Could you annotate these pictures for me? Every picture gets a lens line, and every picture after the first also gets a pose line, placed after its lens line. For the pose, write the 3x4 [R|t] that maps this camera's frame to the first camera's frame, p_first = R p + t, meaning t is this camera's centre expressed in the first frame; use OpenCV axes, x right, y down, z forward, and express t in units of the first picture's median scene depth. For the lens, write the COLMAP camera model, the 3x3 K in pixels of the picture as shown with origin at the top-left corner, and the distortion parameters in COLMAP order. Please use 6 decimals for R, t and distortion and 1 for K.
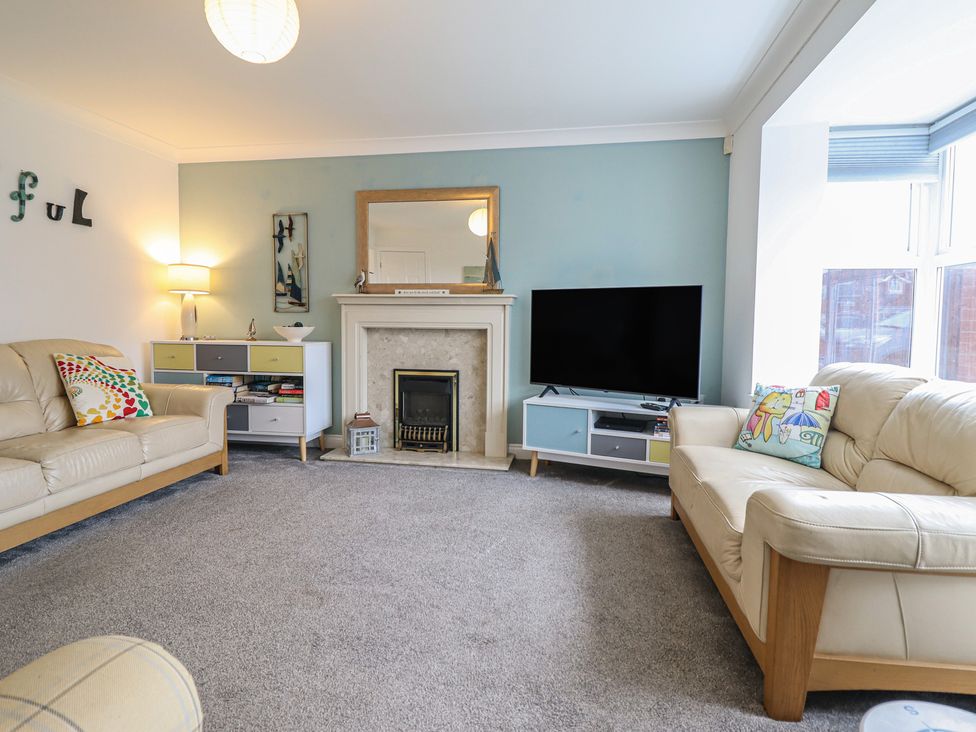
lens RADIAL K [[523.1, 0, 481.8], [0, 523.1, 351.0], [0, 0, 1]] dist [-0.003203, -0.007039]
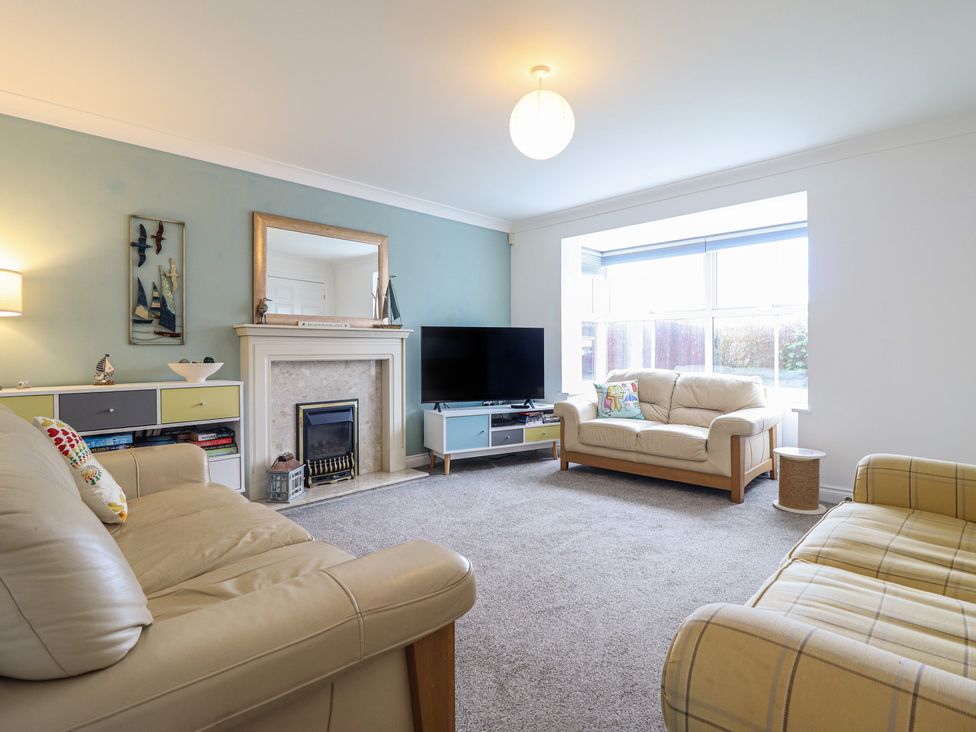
lens RADIAL K [[507.2, 0, 481.0], [0, 507.2, 353.3], [0, 0, 1]] dist [-0.005976, -0.010293]
pose [[0.568786, -0.016350, 0.822323, -0.760889], [0.059595, 0.997994, -0.021378, -0.018778], [-0.820323, 0.061166, 0.568620, 0.200640]]
